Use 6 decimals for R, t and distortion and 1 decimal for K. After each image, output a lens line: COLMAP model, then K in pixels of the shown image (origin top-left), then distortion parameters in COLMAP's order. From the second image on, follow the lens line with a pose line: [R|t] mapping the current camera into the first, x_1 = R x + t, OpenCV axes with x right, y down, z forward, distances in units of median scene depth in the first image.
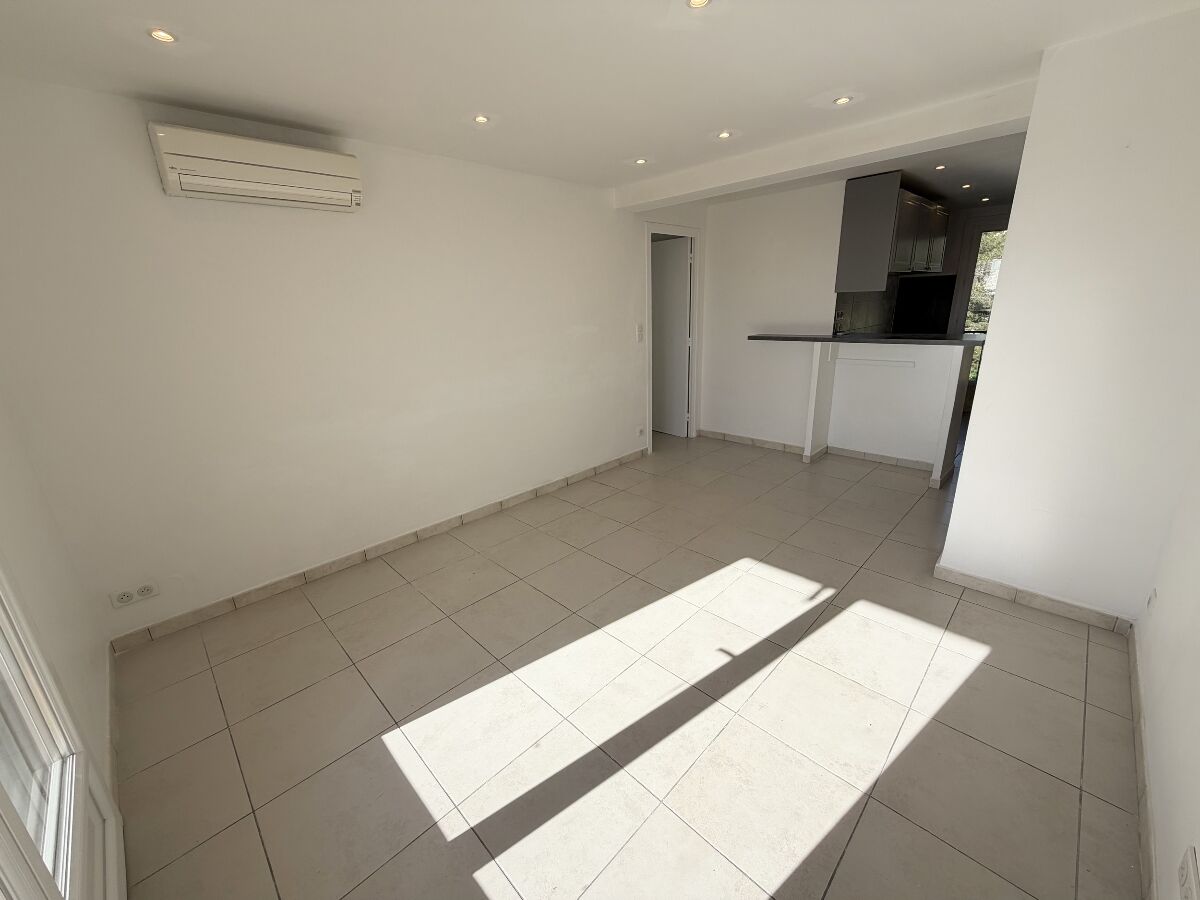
lens RADIAL K [[475.8, 0, 598.5], [0, 475.8, 449.5], [0, 0, 1]] dist [-0.000300, -0.000310]
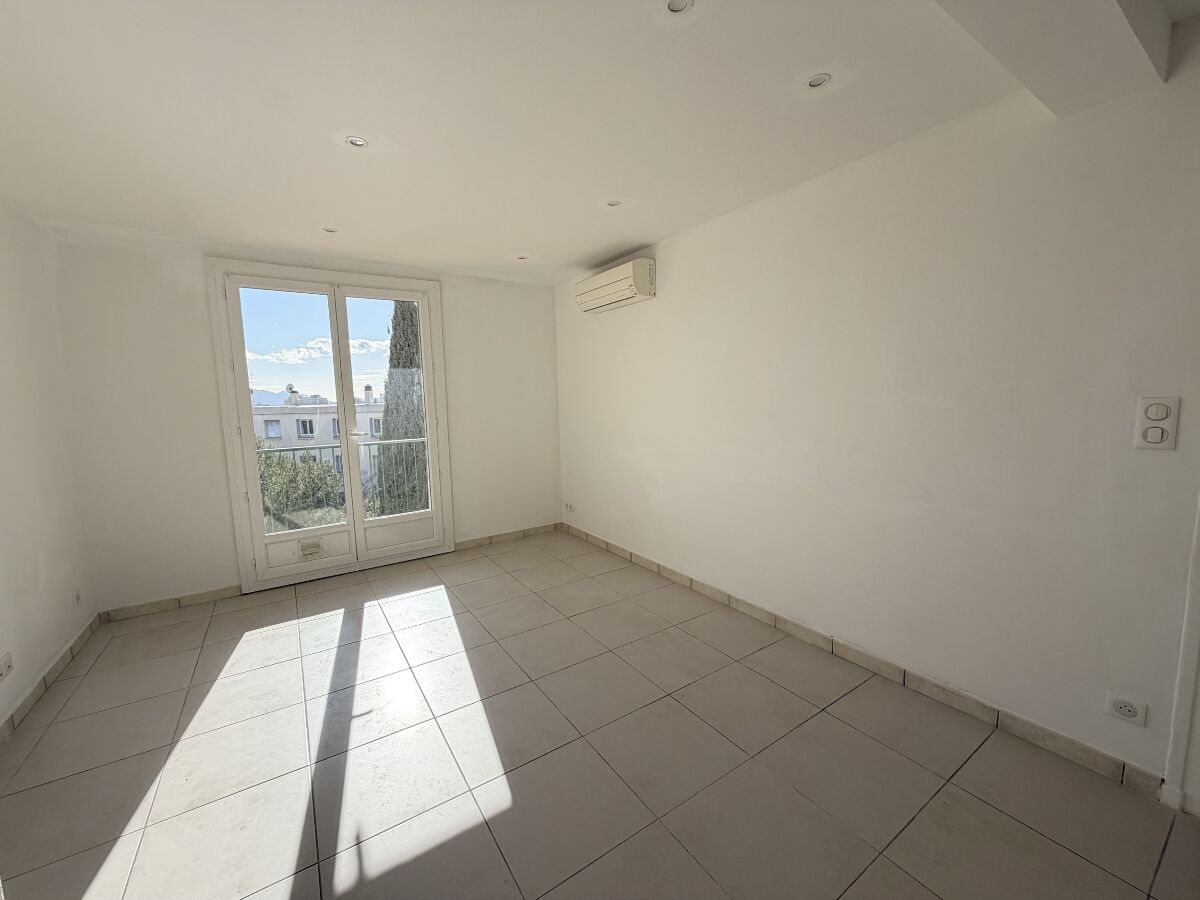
lens RADIAL K [[482.8, 0, 595.9], [0, 482.8, 448.9], [0, 0, 1]] dist [-0.000671, -0.000187]
pose [[-0.187730, 0.161701, -0.968819, 0.859130], [-0.260328, 0.942890, 0.207817, -0.344319], [0.947094, 0.291225, -0.134914, 1.162800]]
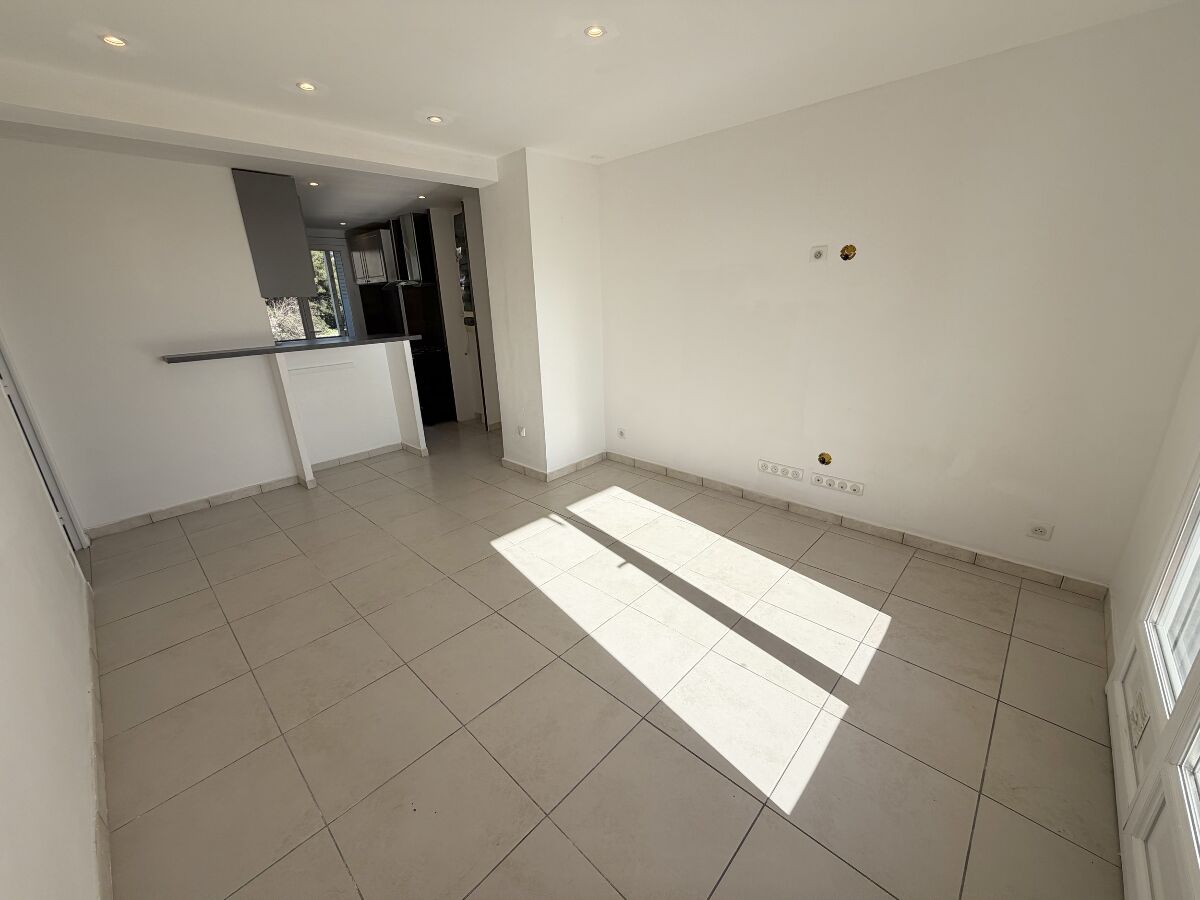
lens RADIAL K [[475.8, 0, 598.5], [0, 475.8, 449.5], [0, 0, 1]] dist [-0.000300, -0.000310]
pose [[-0.036682, -0.273084, 0.961291, -0.705825], [0.325309, 0.906280, 0.269870, -0.175710], [-0.944896, 0.322616, 0.055593, 0.725058]]
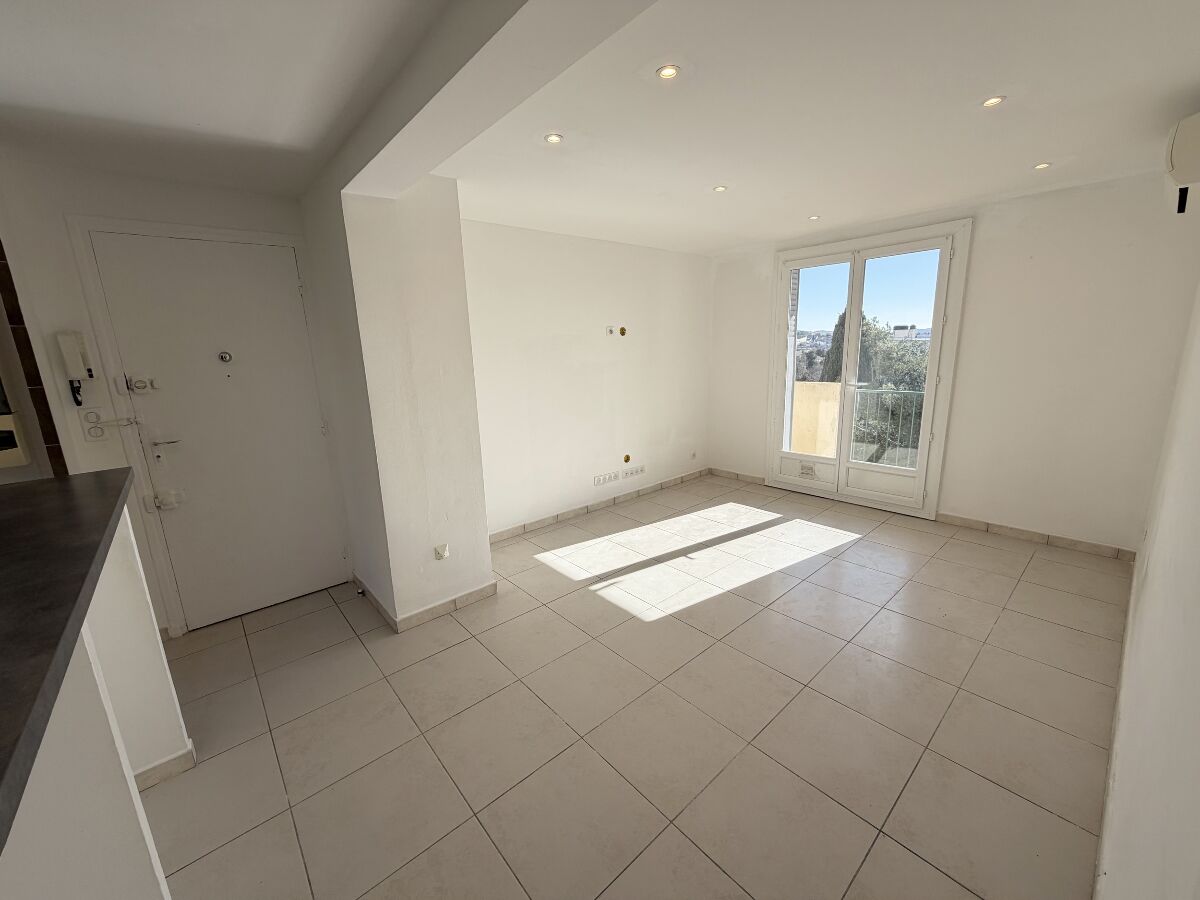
lens RADIAL K [[475.8, 0, 598.5], [0, 475.8, 449.5], [0, 0, 1]] dist [-0.000300, -0.000310]
pose [[-0.995282, 0.062445, 0.074259, 0.351002], [0.090922, 0.867426, 0.489189, -0.577519], [-0.033866, 0.493633, -0.869011, 1.816285]]
